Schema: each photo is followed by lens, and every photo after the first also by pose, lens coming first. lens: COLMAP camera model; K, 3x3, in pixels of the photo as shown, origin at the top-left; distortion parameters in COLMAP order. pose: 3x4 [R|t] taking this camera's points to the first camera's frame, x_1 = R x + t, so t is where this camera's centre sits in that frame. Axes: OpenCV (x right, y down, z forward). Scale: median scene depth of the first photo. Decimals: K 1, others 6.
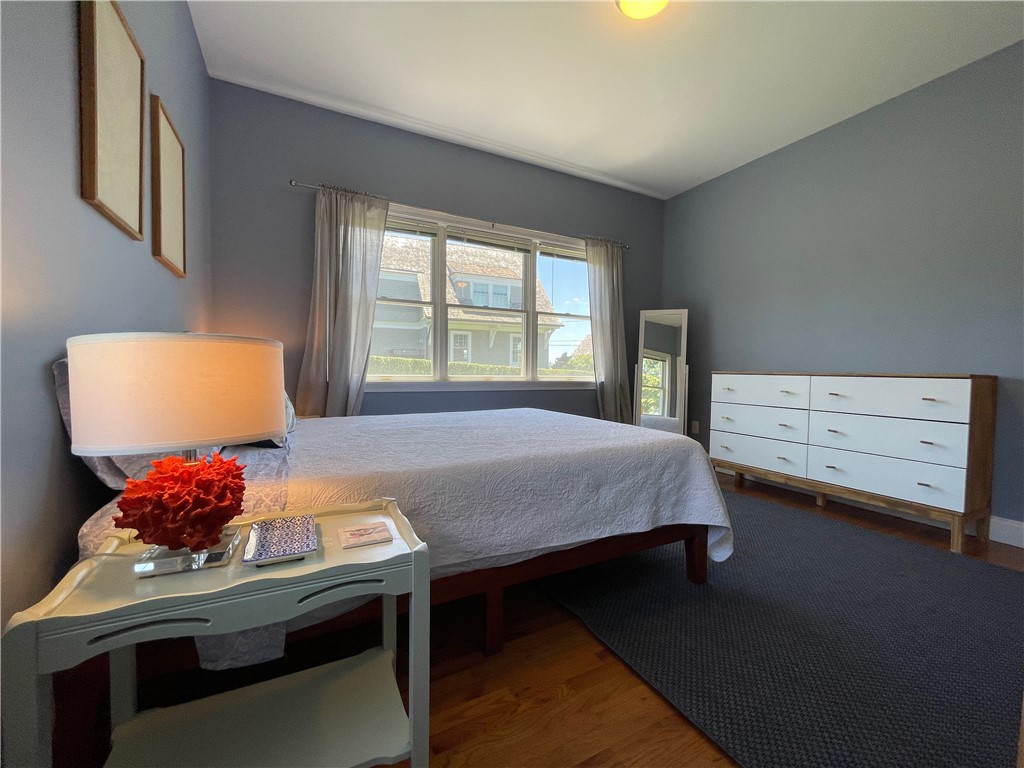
lens RADIAL K [[417.1, 0, 514.1], [0, 417.1, 383.0], [0, 0, 1]] dist [-0.001350, 0.000200]
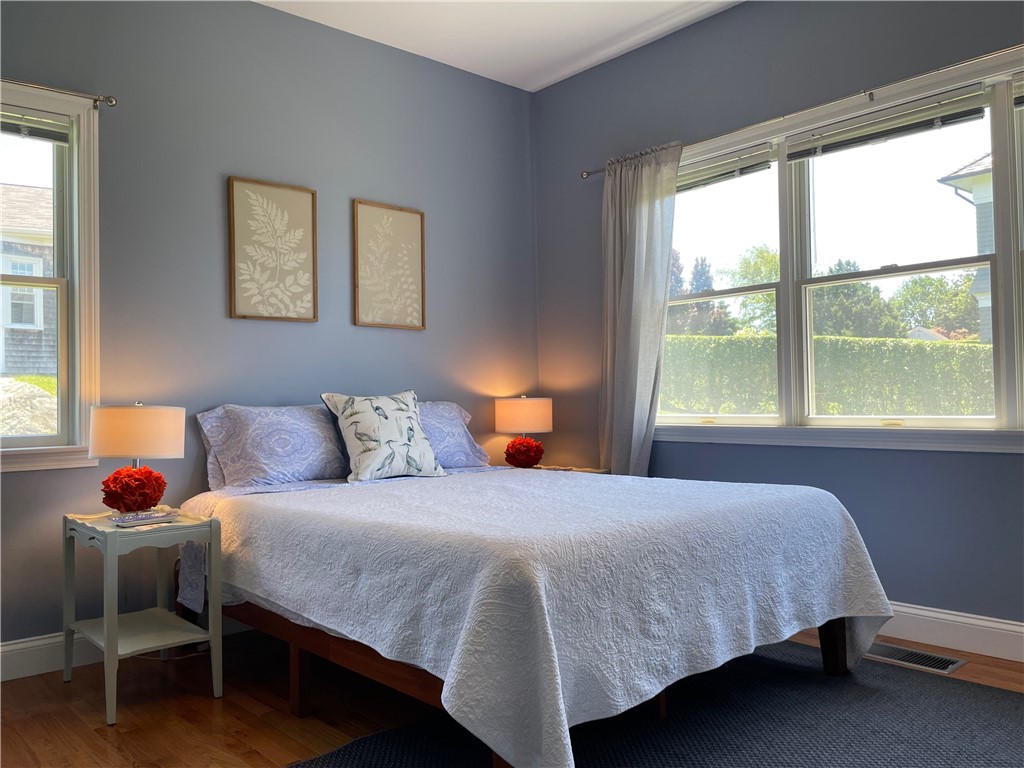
lens RADIAL K [[805.4, 0, 512.0], [0, 805.4, 384.0], [0, 0, 1]] dist [0.050710, -0.005062]
pose [[0.245968, -0.034533, -0.968662, 0.857419], [-0.009149, 0.999238, -0.037946, -0.018329], [0.969235, 0.018196, 0.245465, 0.454691]]
